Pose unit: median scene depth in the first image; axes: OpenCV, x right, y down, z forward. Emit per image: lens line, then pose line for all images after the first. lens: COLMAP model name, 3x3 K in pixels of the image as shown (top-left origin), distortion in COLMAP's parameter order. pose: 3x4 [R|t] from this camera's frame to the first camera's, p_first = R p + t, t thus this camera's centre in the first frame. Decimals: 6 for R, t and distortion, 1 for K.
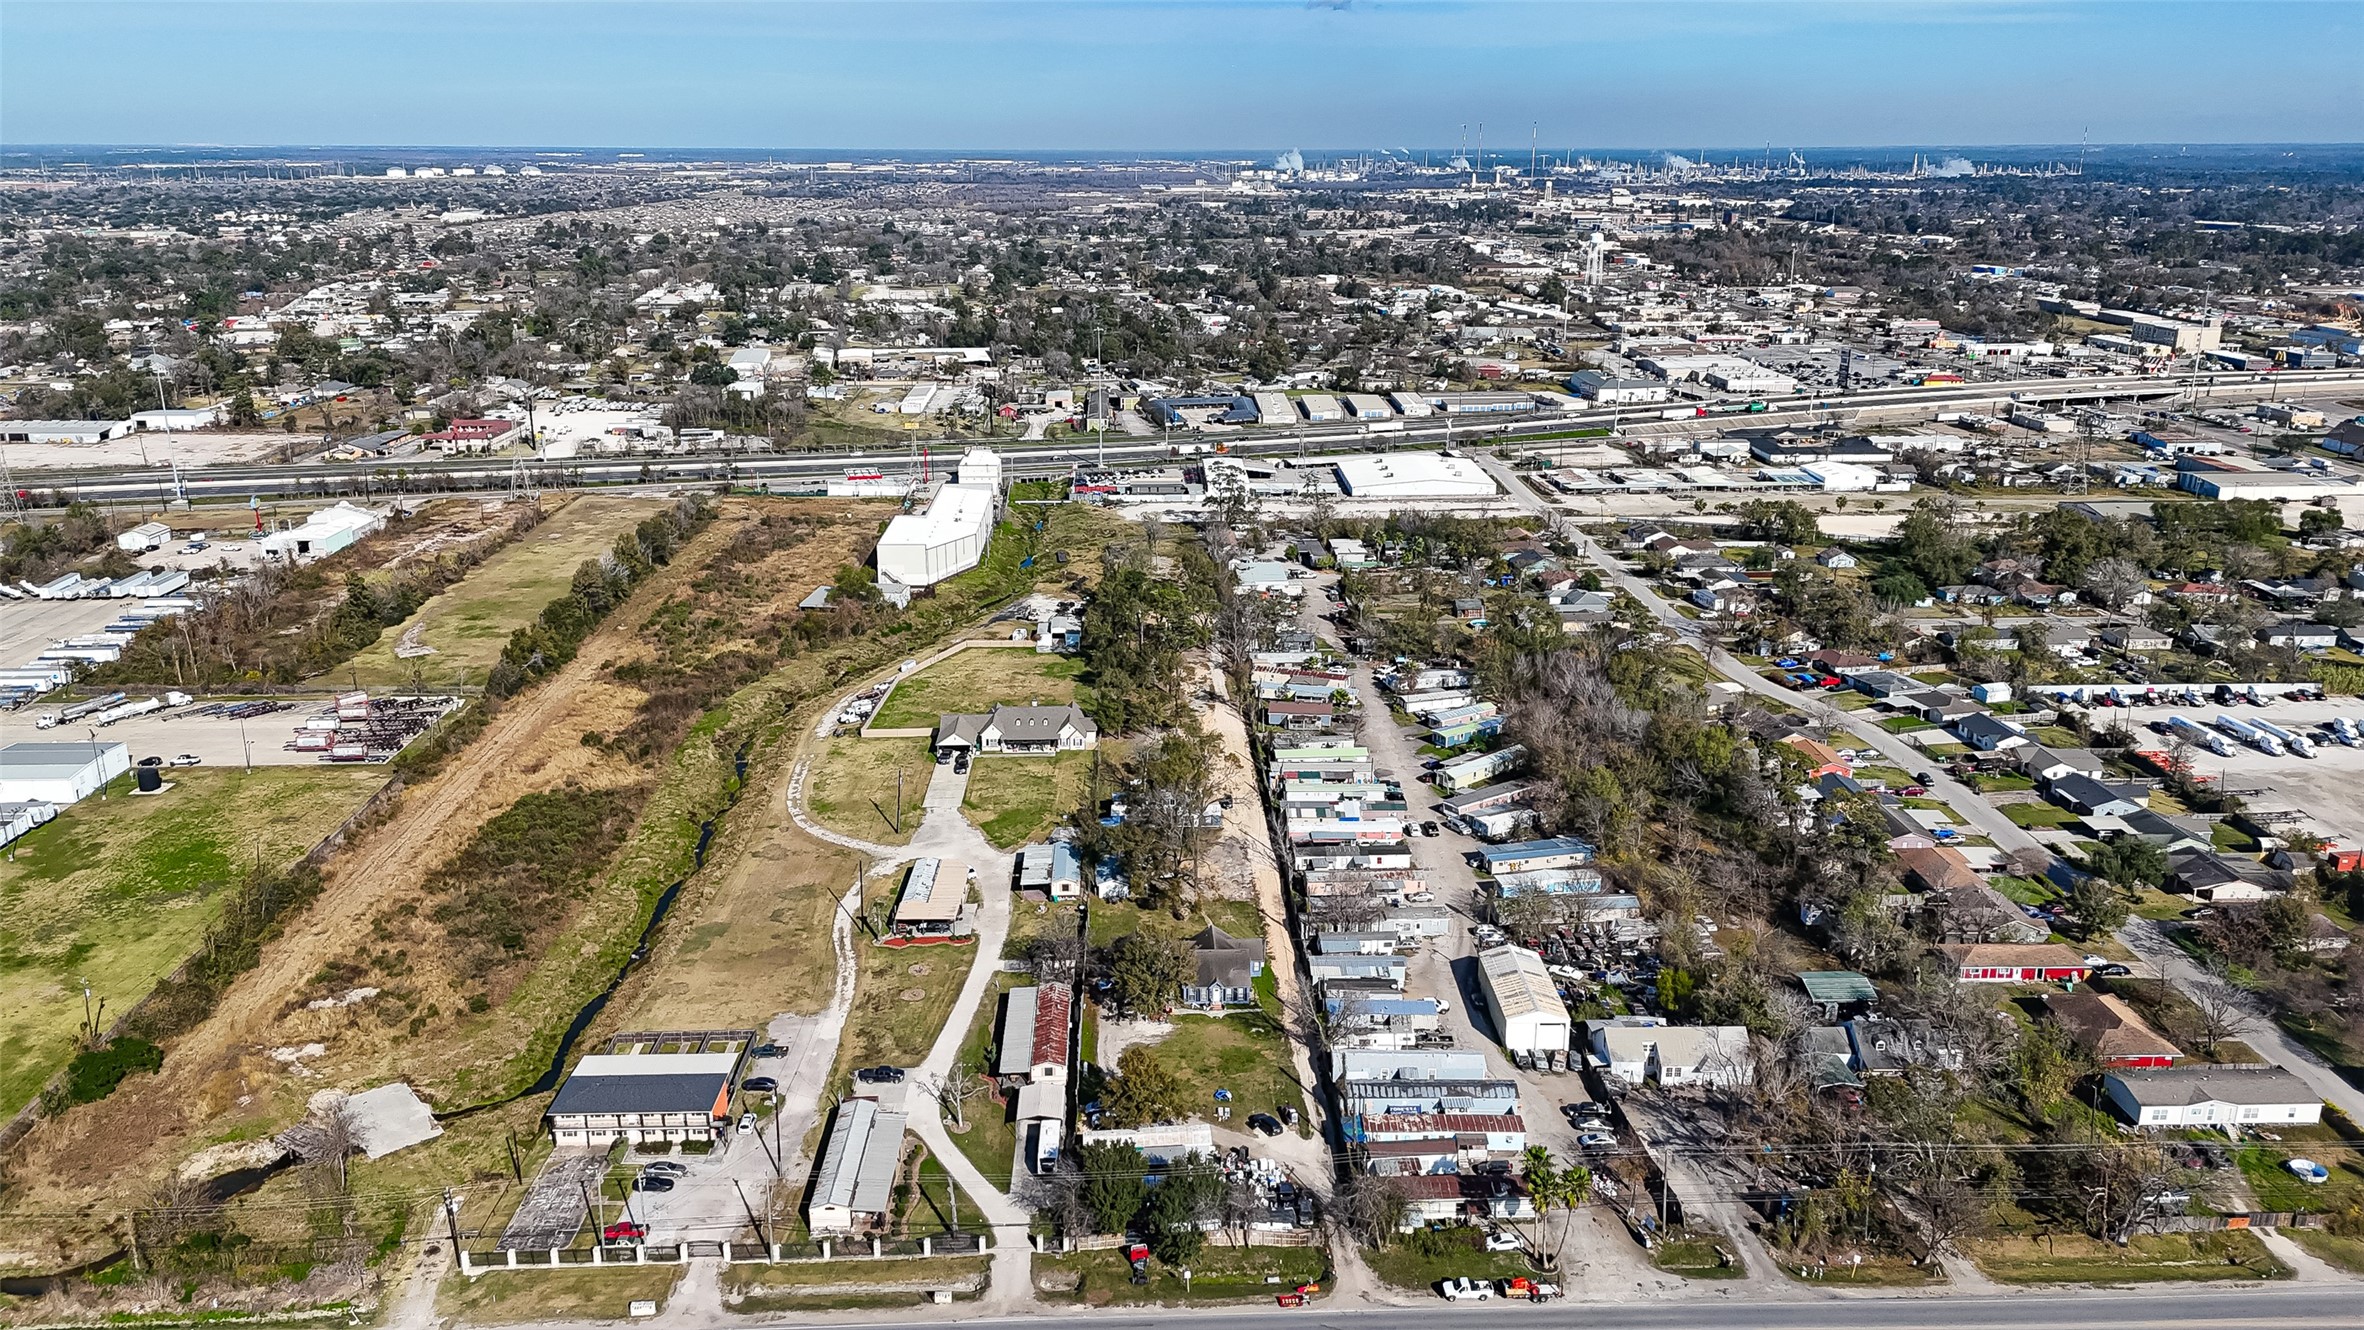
lens RADIAL K [[1736.2, 0, 1182.0], [0, 1736.2, 665.0], [0, 0, 1]] dist [0.091125, -0.095142]
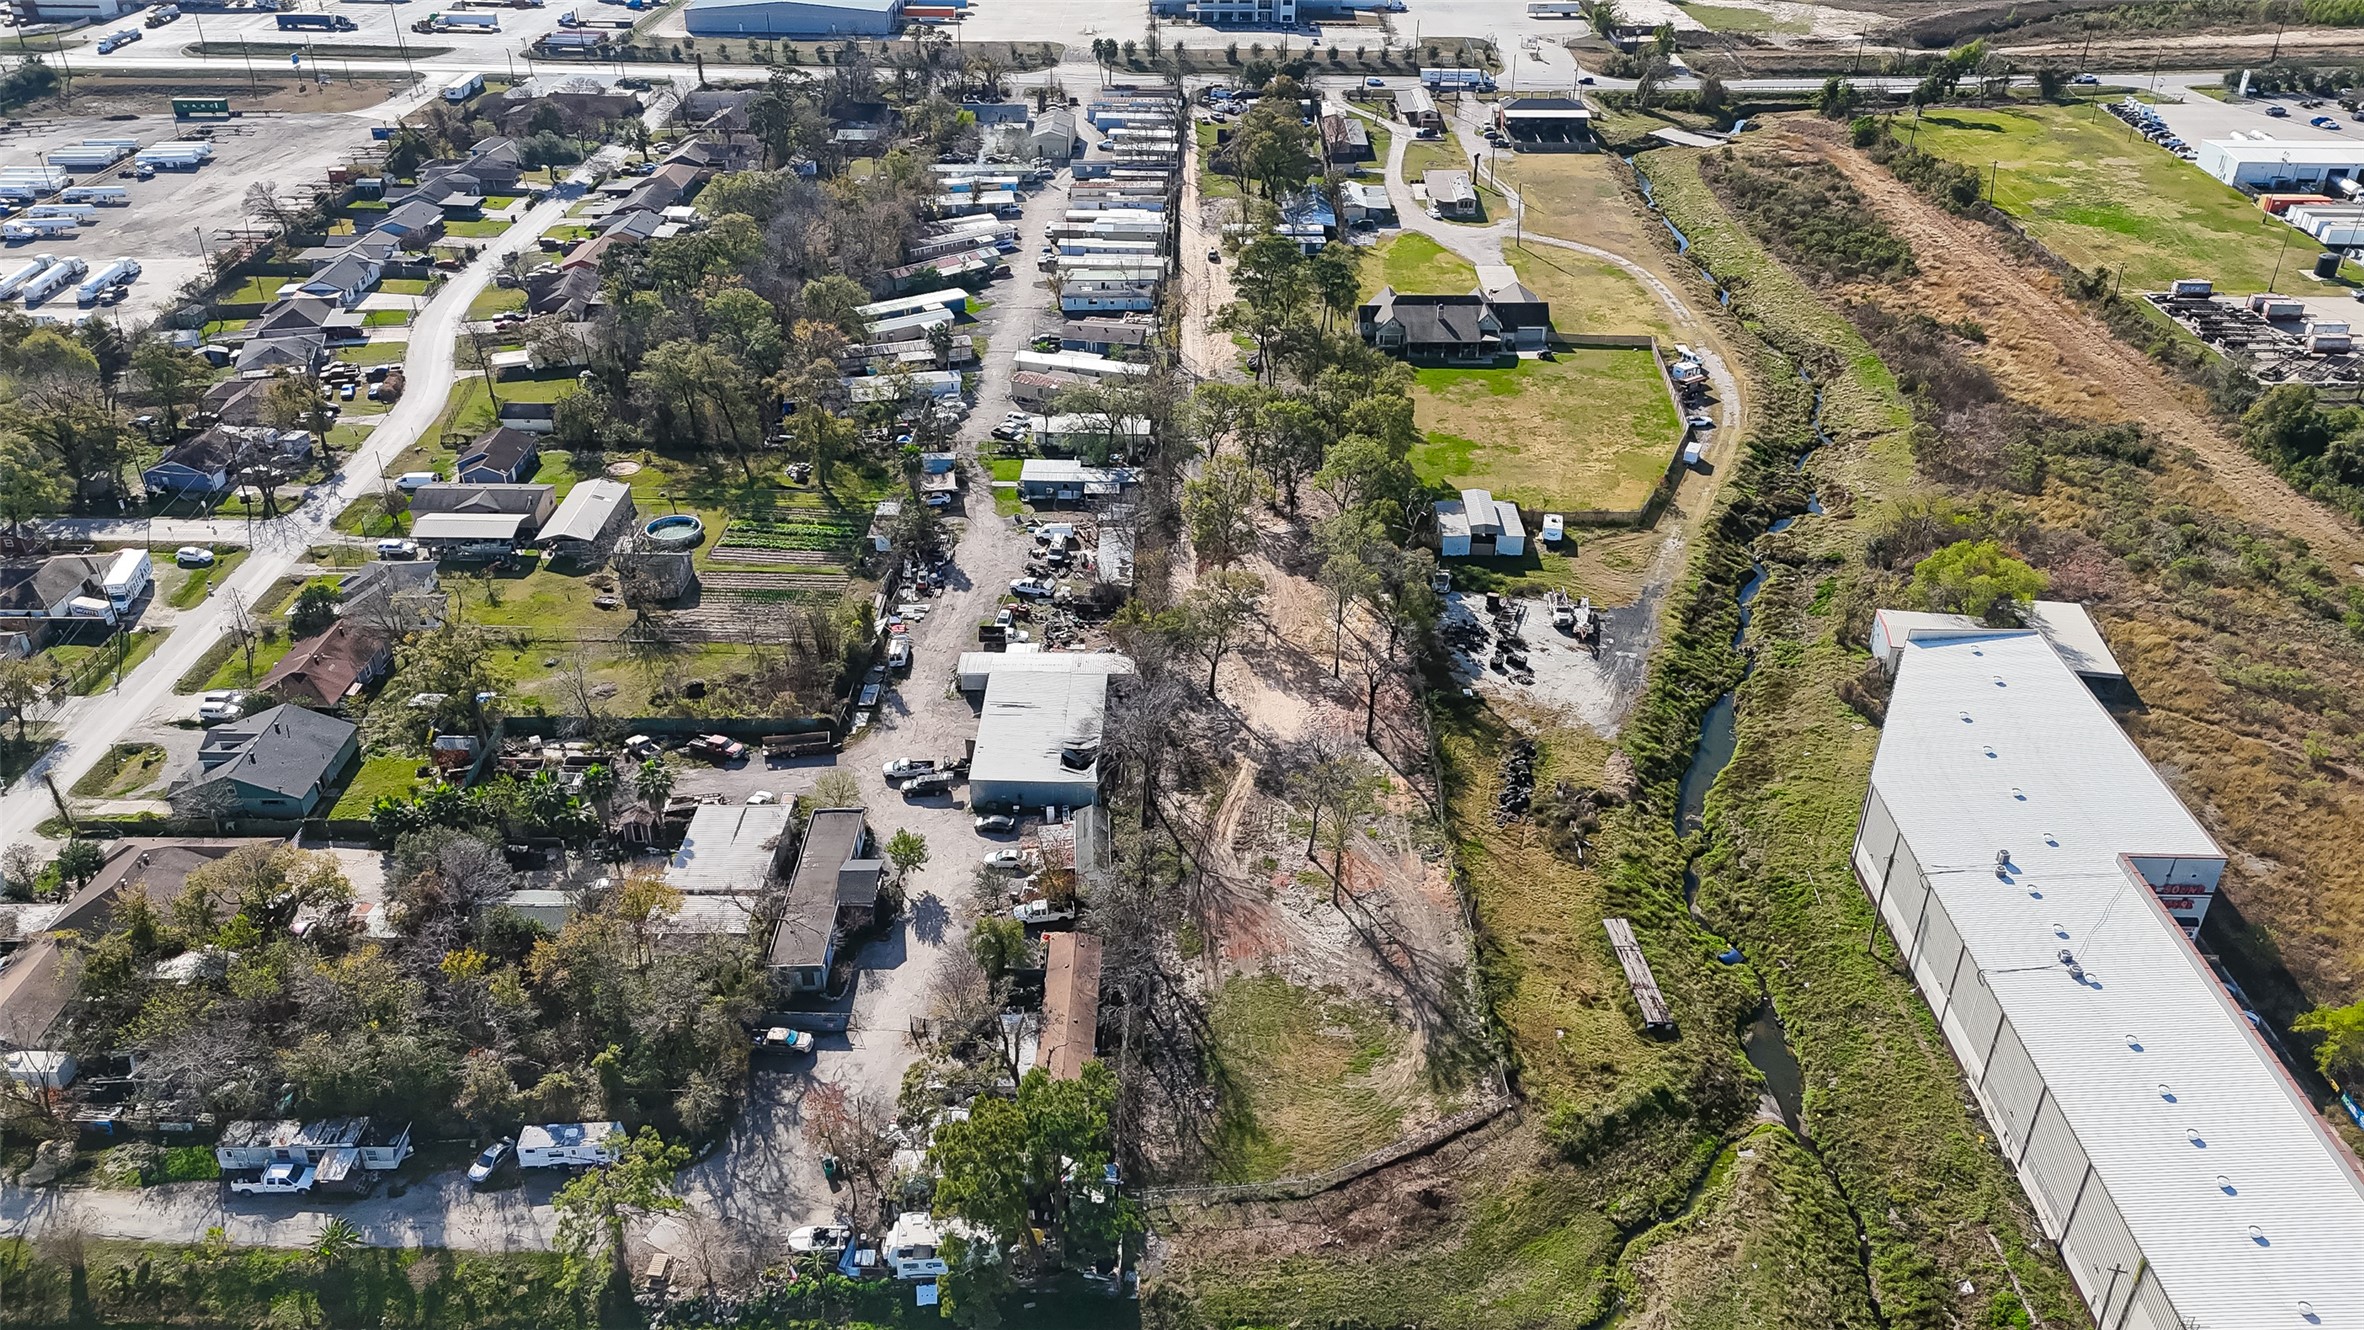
lens RADIAL K [[1736.2, 0, 1182.0], [0, 1736.2, 665.0], [0, 0, 1]] dist [0.091125, -0.095142]
pose [[-0.998970, -0.023387, 0.038893, -0.001321], [0.013044, 0.672876, 0.739641, -0.475646], [-0.043468, 0.739386, -0.671877, 1.699677]]
